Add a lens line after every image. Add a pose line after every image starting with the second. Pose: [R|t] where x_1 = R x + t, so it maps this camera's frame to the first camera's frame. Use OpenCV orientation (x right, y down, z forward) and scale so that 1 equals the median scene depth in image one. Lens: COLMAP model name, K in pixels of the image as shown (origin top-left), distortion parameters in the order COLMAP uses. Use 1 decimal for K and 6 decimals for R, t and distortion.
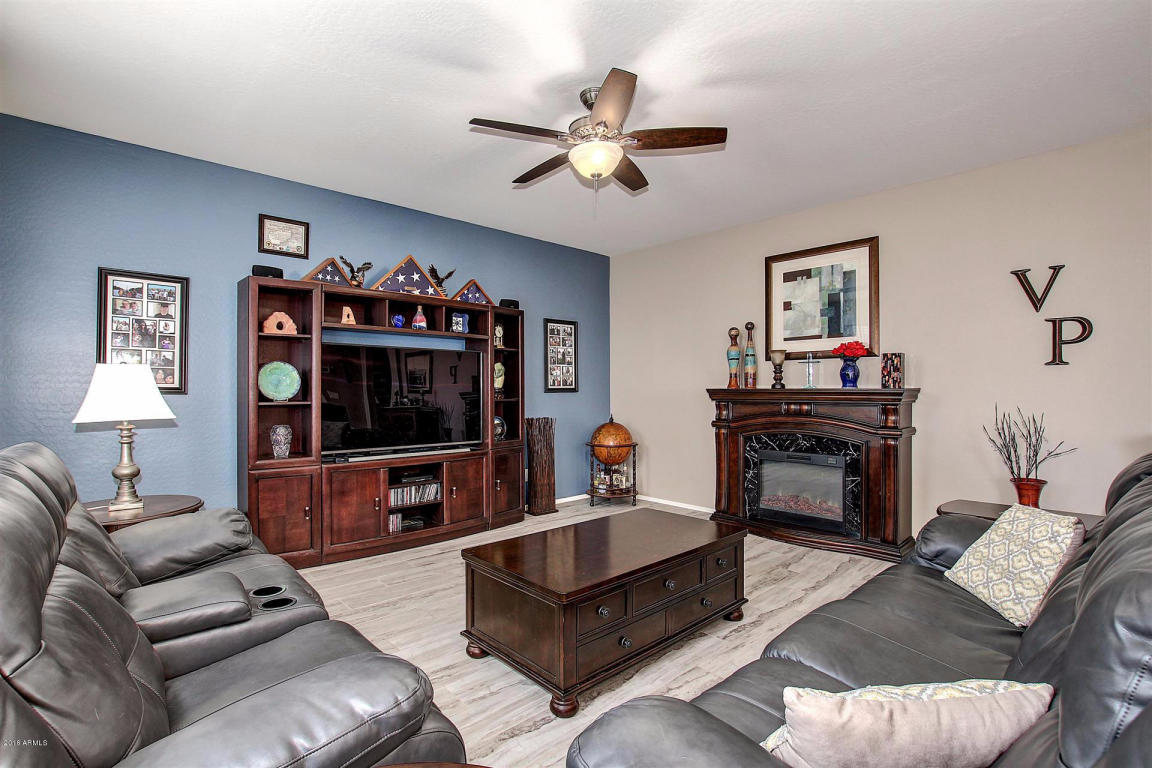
lens RADIAL K [[532.6, 0, 568.9], [0, 532.6, 386.8], [0, 0, 1]] dist [-0.031831, 0.001087]
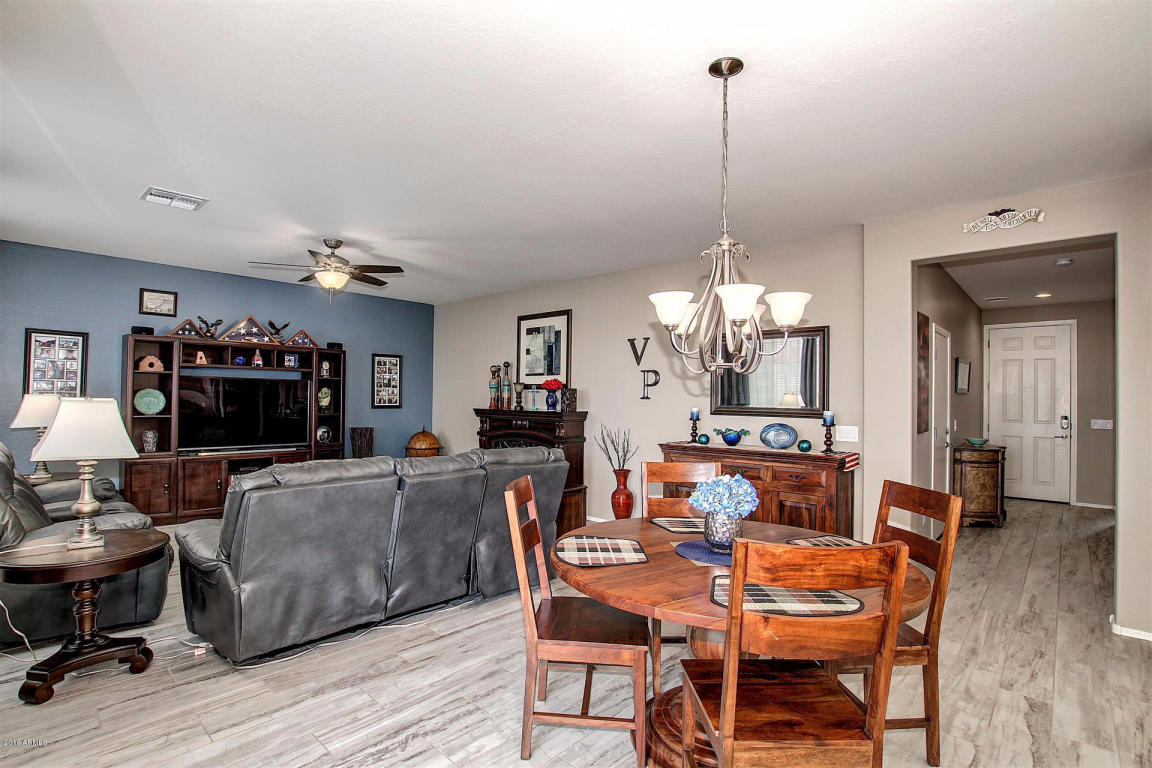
lens RADIAL K [[544.6, 0, 567.4], [0, 544.6, 388.6], [0, 0, 1]] dist [-0.029876, 0.001024]
pose [[0.996903, 0.015318, 0.077130, 0.460300], [-0.014483, 0.999830, -0.011385, -0.042087], [-0.077292, 0.010233, 0.996956, -0.544960]]
